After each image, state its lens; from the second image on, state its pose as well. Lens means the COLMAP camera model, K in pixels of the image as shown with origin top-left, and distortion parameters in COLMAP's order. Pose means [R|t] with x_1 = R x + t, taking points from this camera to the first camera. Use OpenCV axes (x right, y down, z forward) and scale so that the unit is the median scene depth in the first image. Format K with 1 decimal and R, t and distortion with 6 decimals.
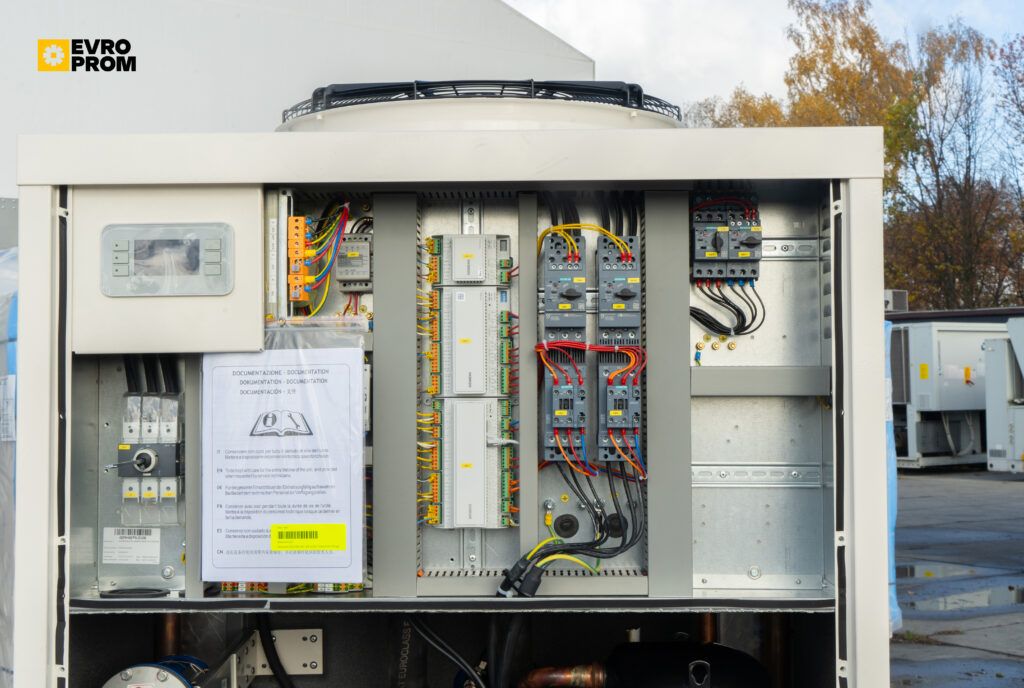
lens RADIAL K [[1464.8, 0, 509.8], [0, 1464.8, 337.7], [0, 0, 1]] dist [0.025014, 0.000000]
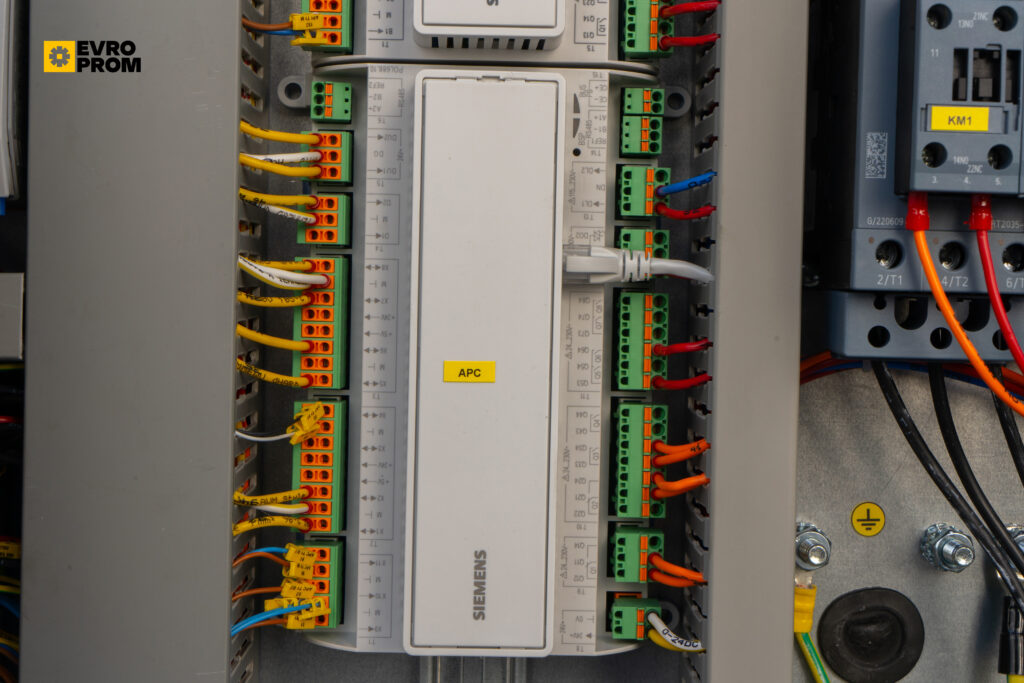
lens RADIAL K [[1971.1, 0, 514.3], [0, 1971.1, 340.1], [0, 0, 1]] dist [-0.001243, 0.000000]
pose [[0.998433, 0.024279, 0.050423, -0.037206], [-0.027542, 0.997500, 0.065072, 0.063171], [-0.048717, -0.066359, 0.996606, 0.706907]]
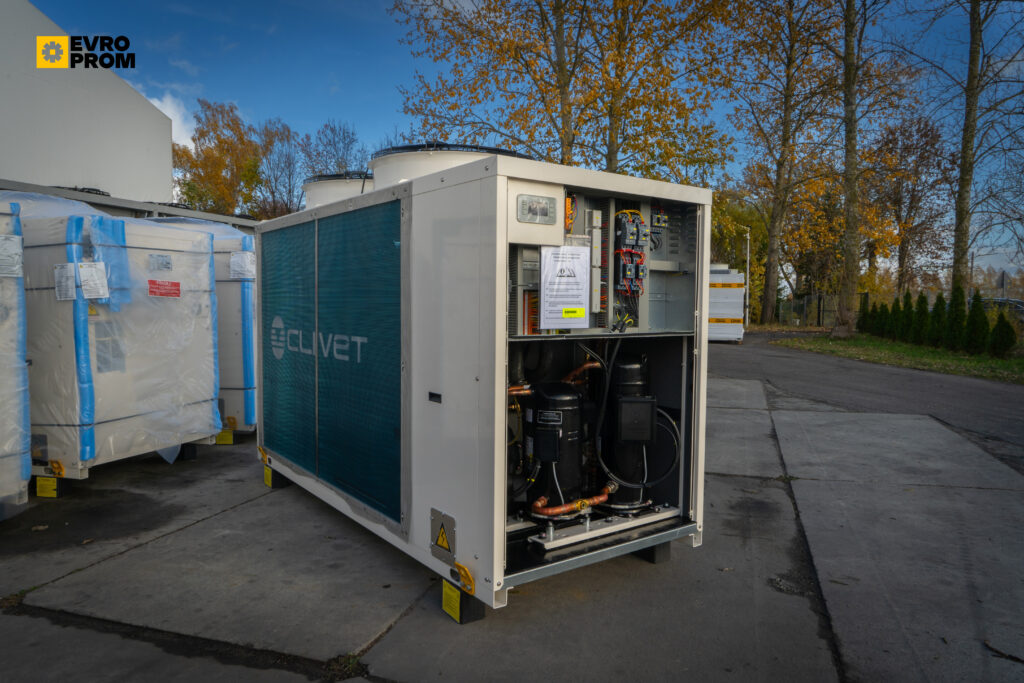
lens RADIAL K [[689.9, 0, 510.0], [0, 689.9, 340.0], [0, 0, 1]] dist [-0.017986, 0.005017]
pose [[0.796961, -0.023302, 0.603582, -0.985704], [-0.031828, 0.996247, 0.080486, 0.079657], [-0.603192, -0.083355, 0.793228, 0.006383]]
